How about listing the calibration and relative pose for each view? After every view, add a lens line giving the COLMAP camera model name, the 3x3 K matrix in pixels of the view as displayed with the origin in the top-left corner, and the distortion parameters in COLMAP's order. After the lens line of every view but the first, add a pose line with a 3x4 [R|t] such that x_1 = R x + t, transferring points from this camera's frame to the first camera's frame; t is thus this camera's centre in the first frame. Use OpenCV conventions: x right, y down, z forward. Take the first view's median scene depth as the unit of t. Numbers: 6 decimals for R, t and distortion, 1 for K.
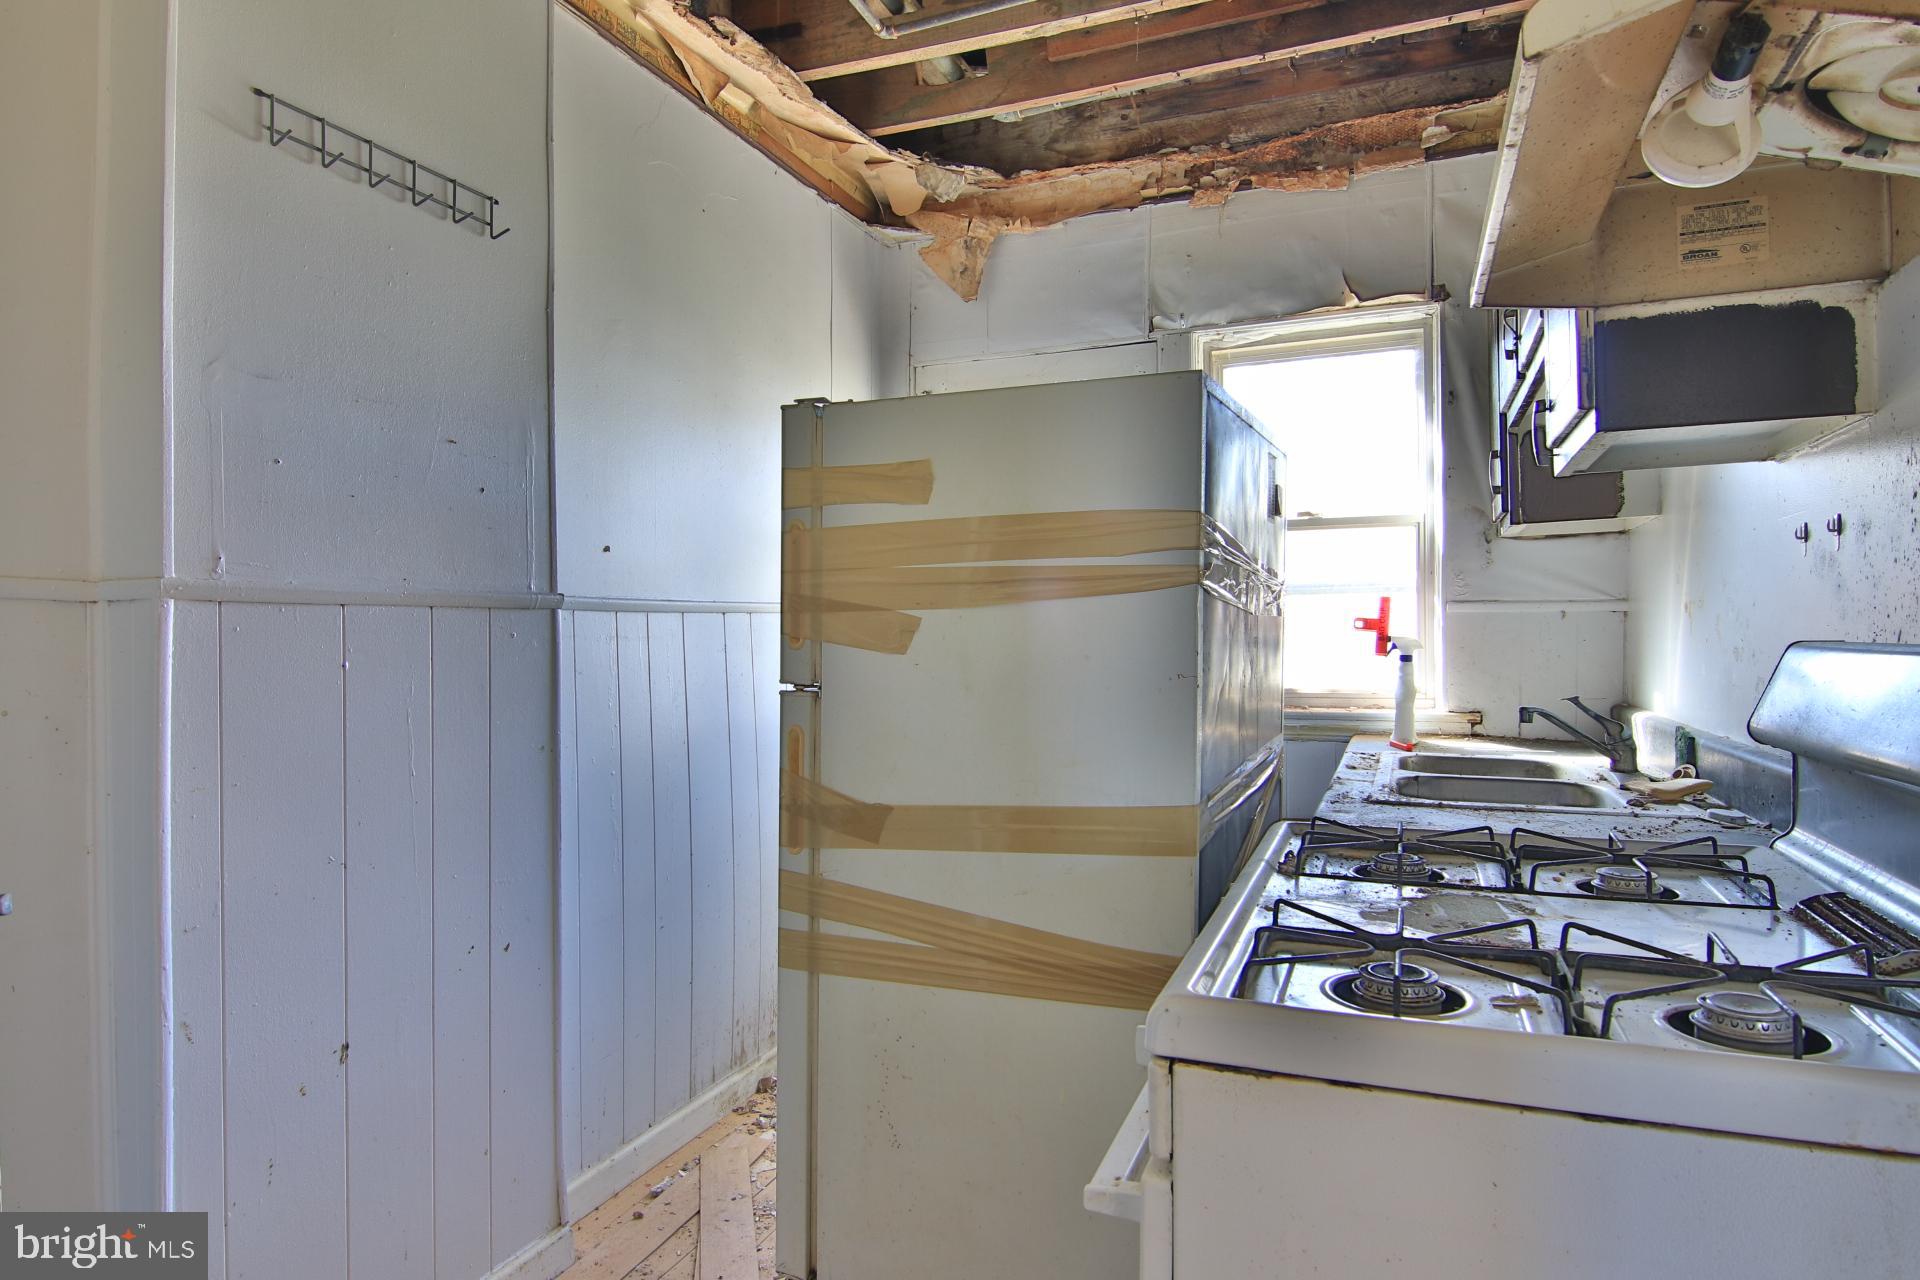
lens RADIAL K [[1111.3, 0, 960.0], [0, 1111.3, 640.0], [0, 0, 1]] dist [-0.001168, -0.000233]
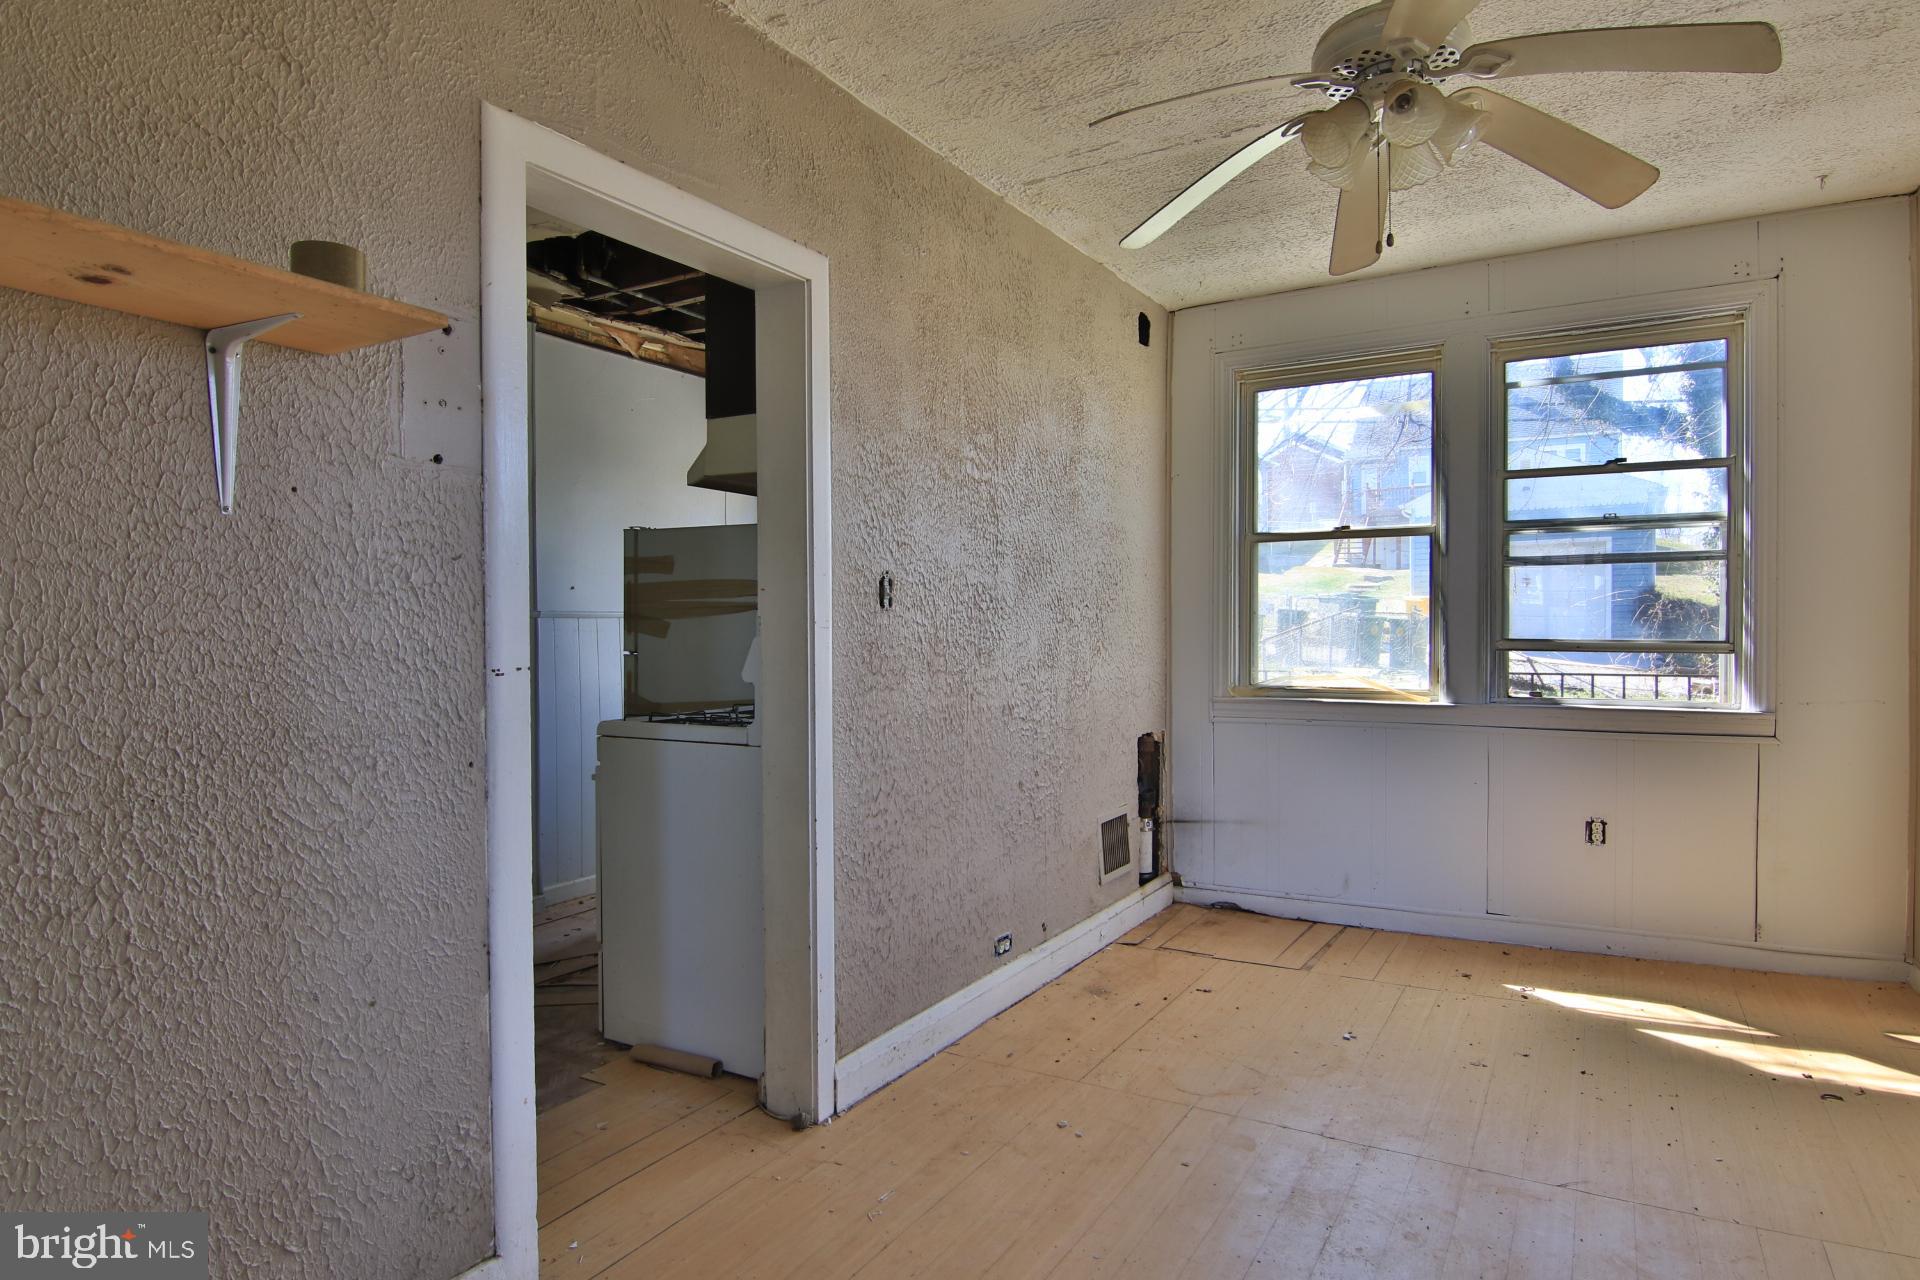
lens RADIAL K [[1111.3, 0, 960.0], [0, 1111.3, 640.0], [0, 0, 1]] dist [-0.001168, -0.000233]
pose [[0.990249, 0.001984, -0.139298, 0.844919], [-0.001383, 0.999989, 0.004413, 0.005405], [0.139305, -0.004177, 0.990241, -1.167170]]
